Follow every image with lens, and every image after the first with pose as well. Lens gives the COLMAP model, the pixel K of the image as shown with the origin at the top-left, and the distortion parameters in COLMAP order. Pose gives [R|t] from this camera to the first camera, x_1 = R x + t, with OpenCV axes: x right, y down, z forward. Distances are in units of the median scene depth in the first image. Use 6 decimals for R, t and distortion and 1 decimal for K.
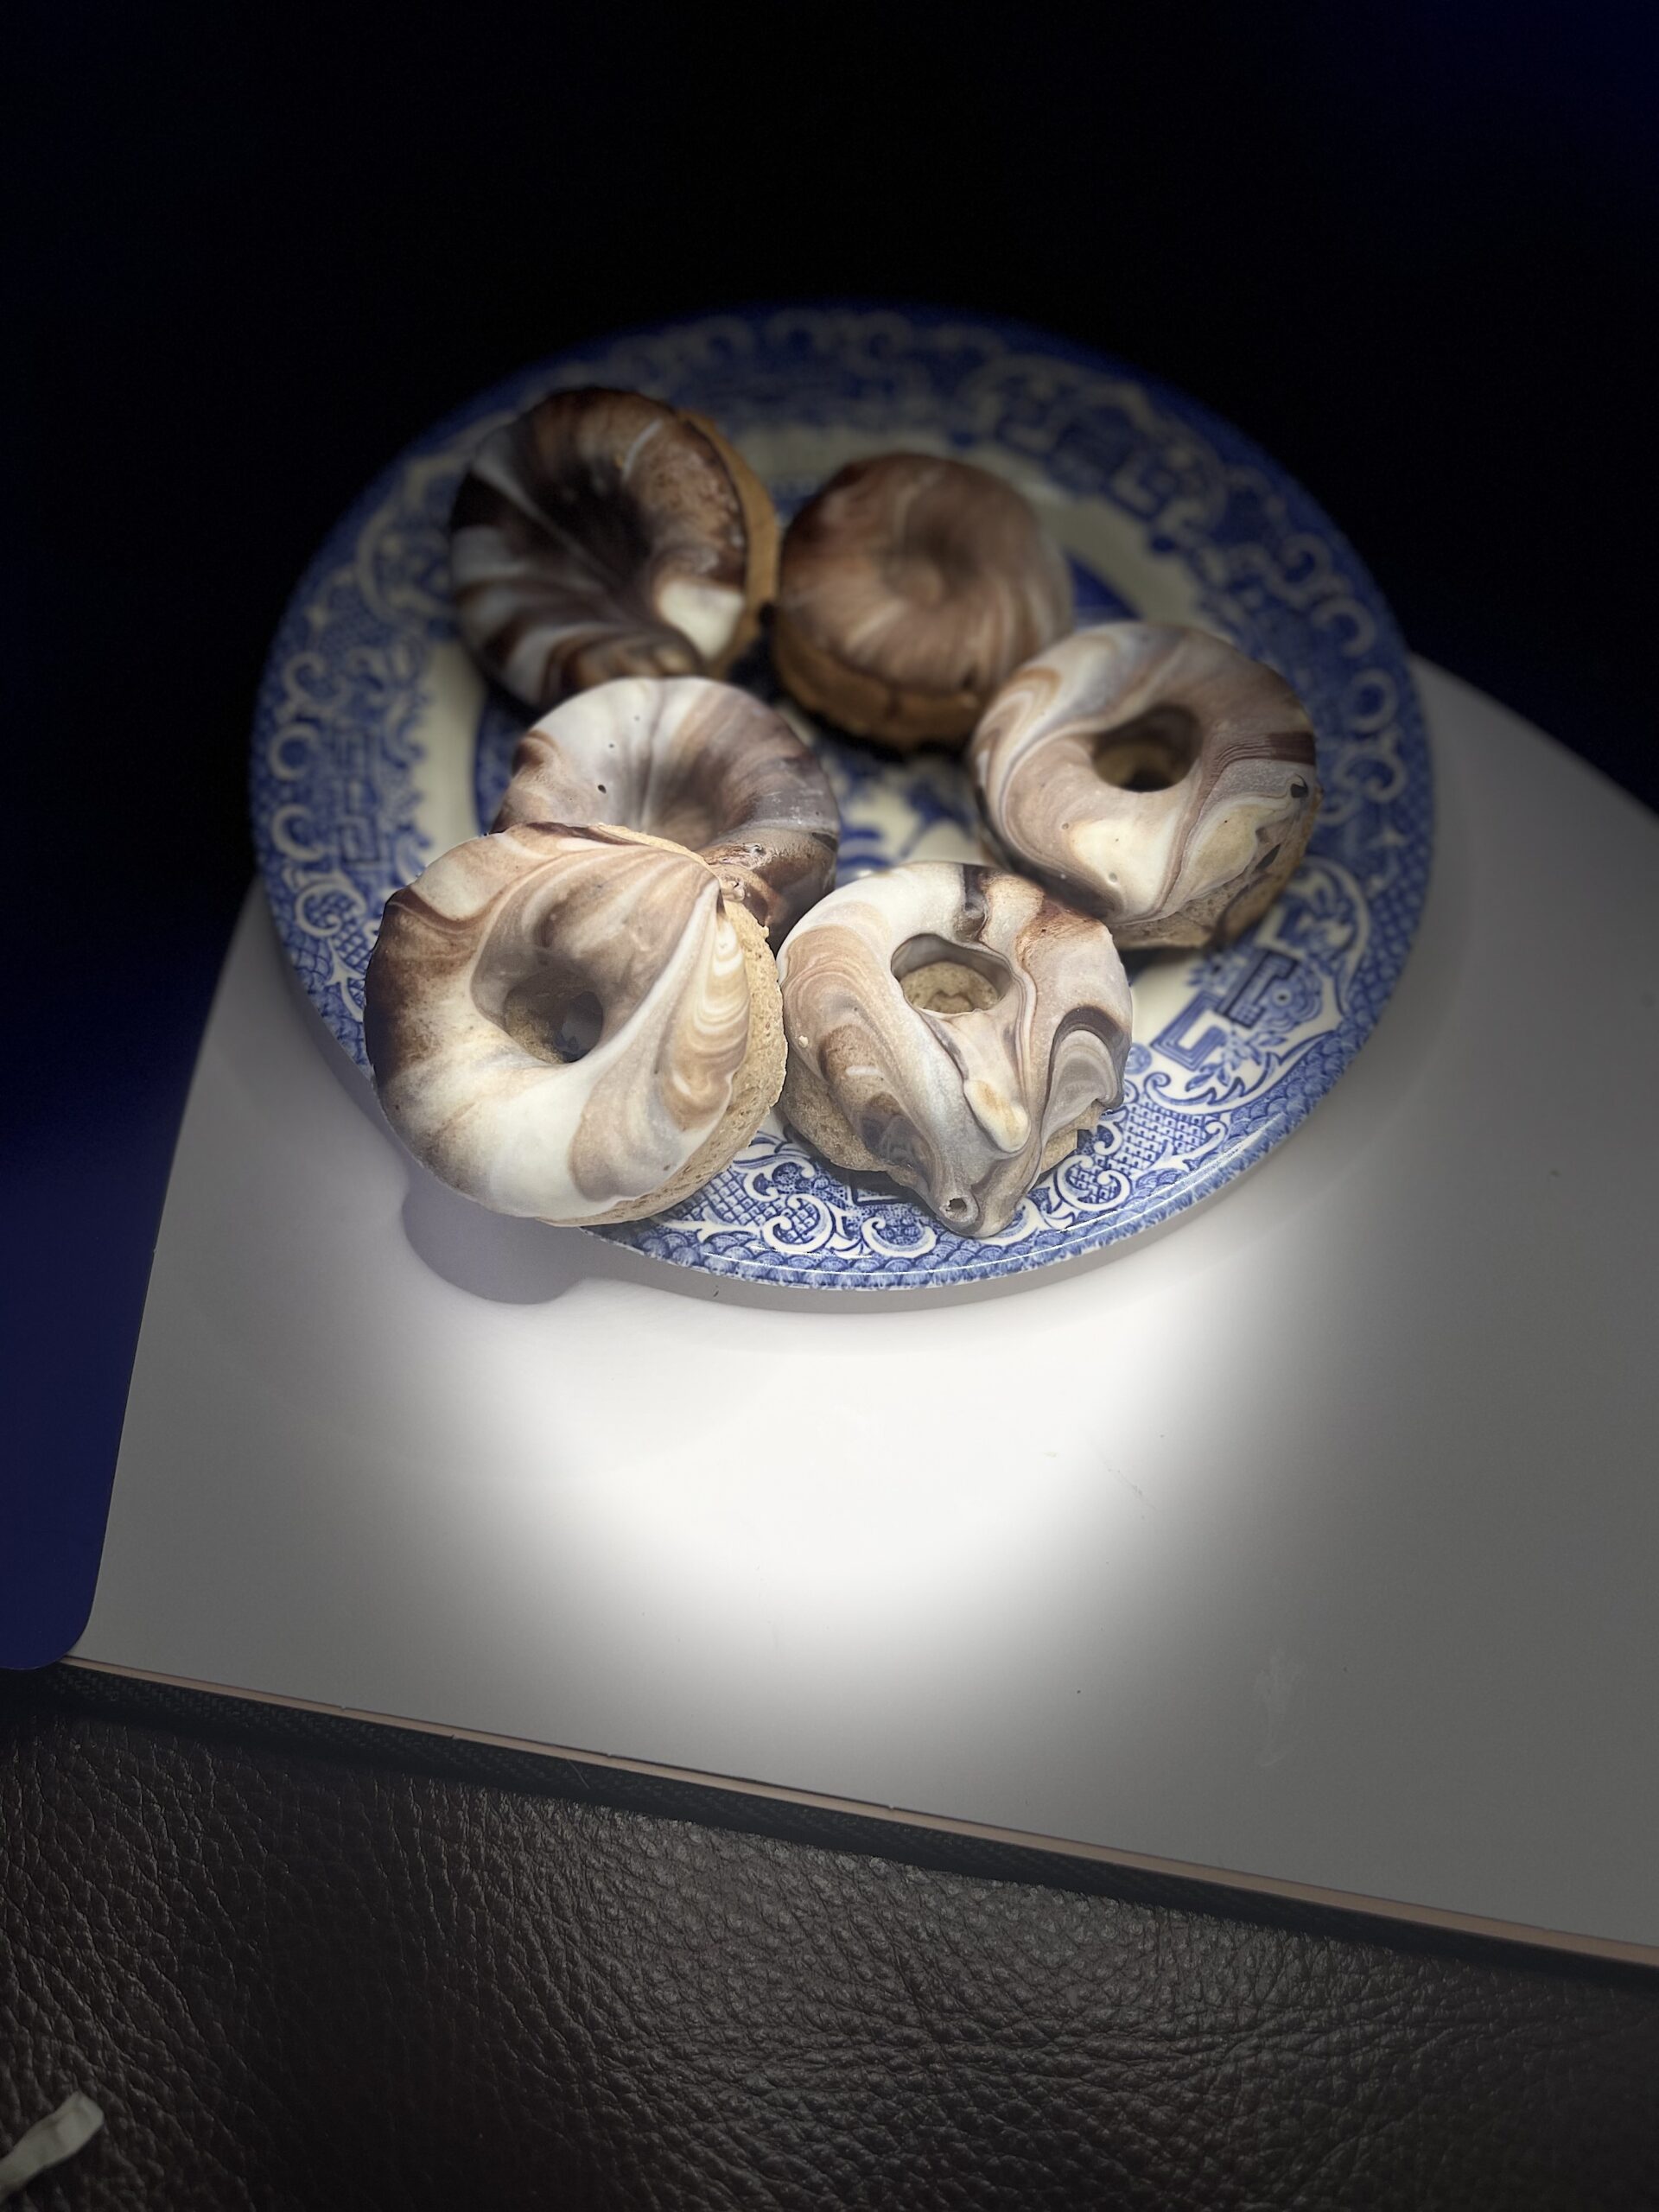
lens RADIAL K [[1650.9, 0, 829.5], [0, 1650.9, 1106.0], [0, 0, 1]] dist [0.071470, -0.139879]
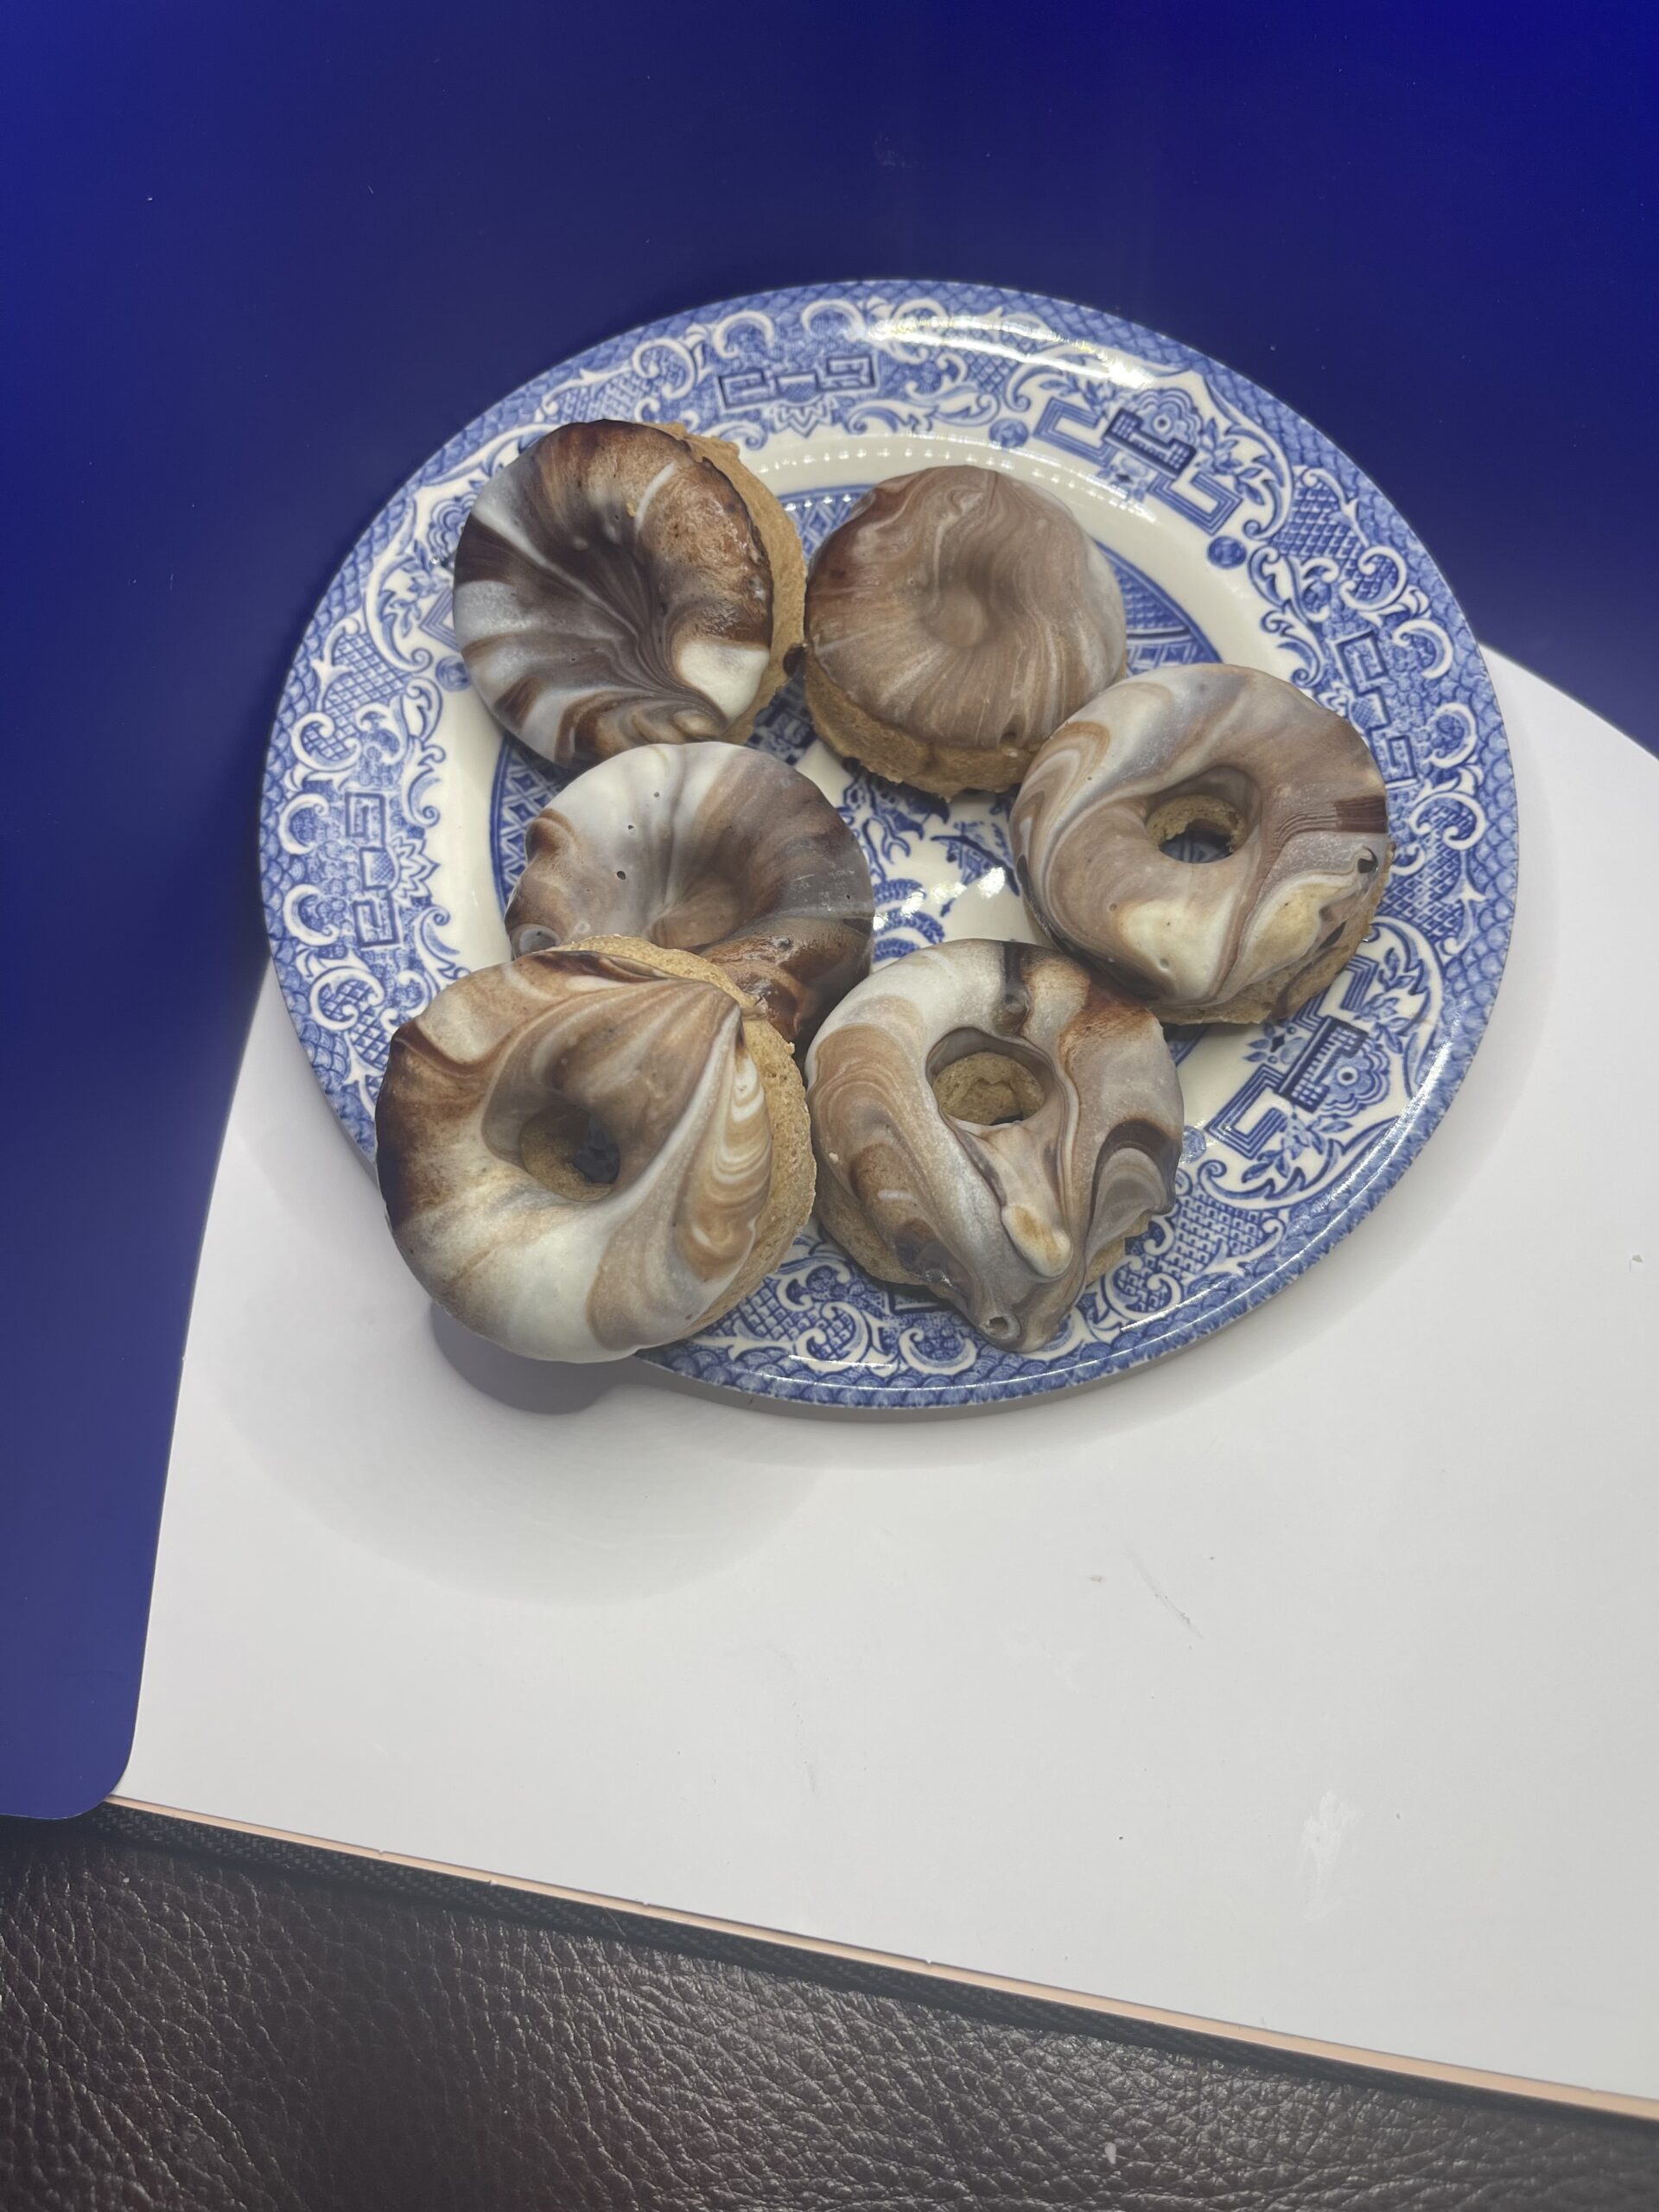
lens RADIAL K [[1665.0, 0, 829.5], [0, 1665.0, 1106.0], [0, 0, 1]] dist [0.059773, -0.128751]
pose [[0.998757, -0.012310, -0.048304, 0.027101], [0.016789, 0.995482, 0.093452, -0.150960], [0.046935, -0.094147, 0.994451, 0.045159]]
